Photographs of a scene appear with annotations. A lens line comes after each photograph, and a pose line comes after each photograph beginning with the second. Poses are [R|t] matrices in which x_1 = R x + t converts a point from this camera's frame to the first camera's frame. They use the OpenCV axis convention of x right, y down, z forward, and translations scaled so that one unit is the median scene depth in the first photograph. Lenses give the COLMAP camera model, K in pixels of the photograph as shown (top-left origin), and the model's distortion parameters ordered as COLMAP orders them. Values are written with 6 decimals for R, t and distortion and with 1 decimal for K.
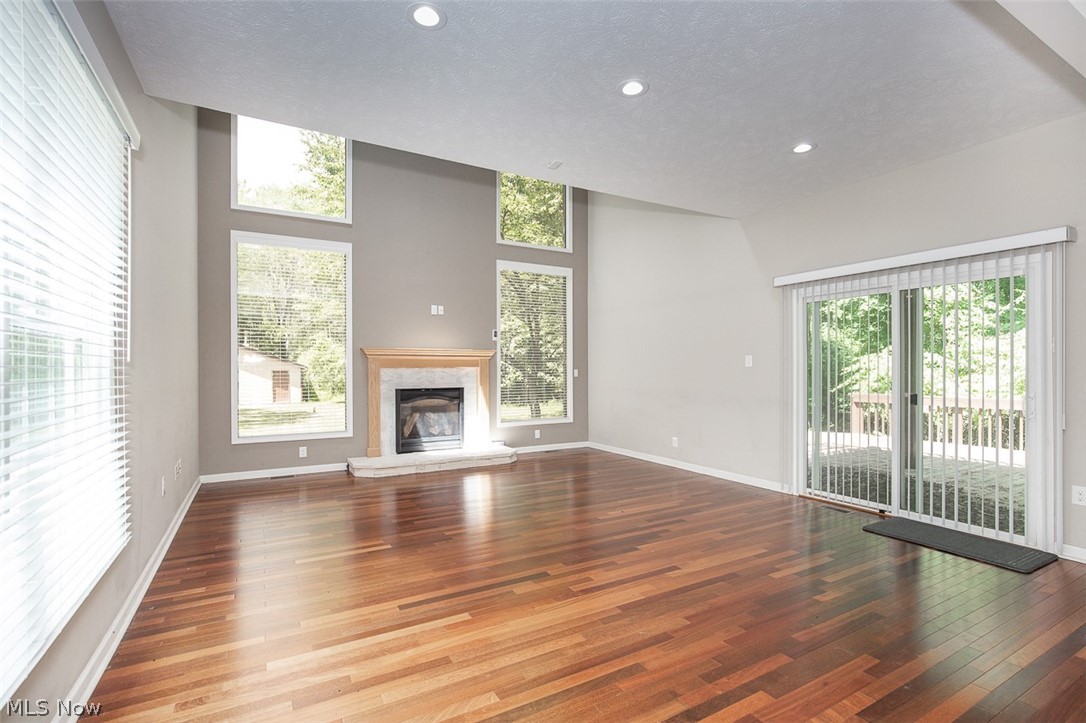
lens RADIAL K [[500.5, 0, 540.7], [0, 500.5, 362.6], [0, 0, 1]] dist [0.001447, -0.000054]
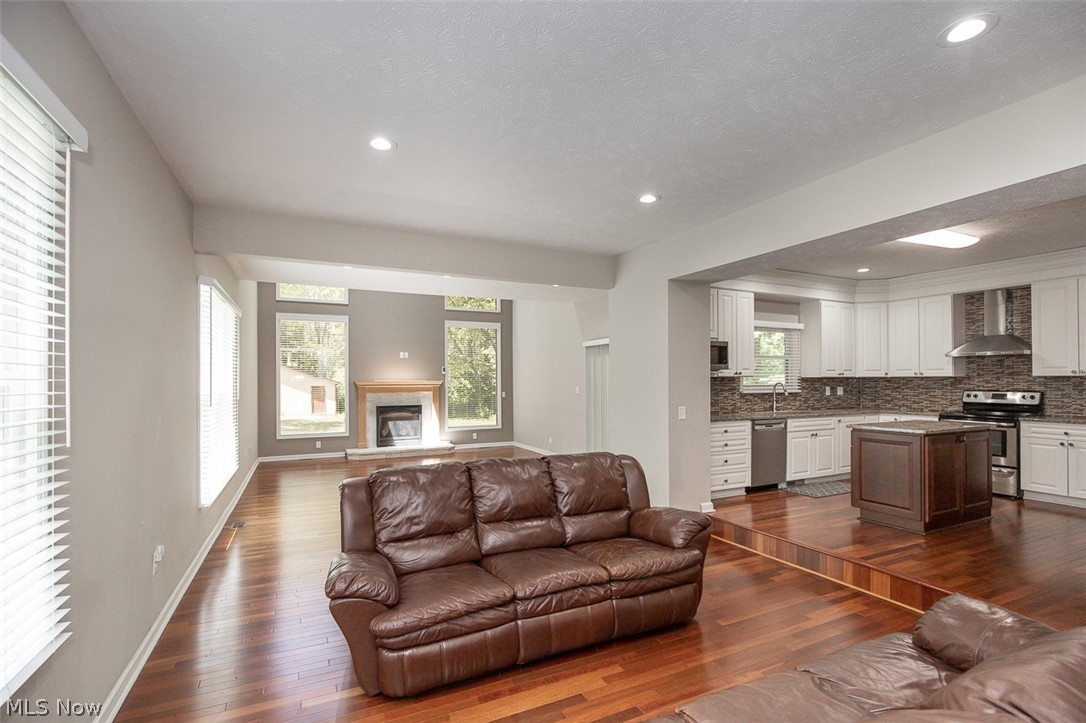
lens RADIAL K [[500.5, 0, 546.7], [0, 500.5, 371.6], [0, 0, 1]] dist [0.001447, -0.000054]
pose [[0.998228, -0.004350, -0.059341, 0.332599], [0.004098, 0.999982, -0.004365, -0.045998], [0.059359, 0.004114, 0.998228, -0.535134]]
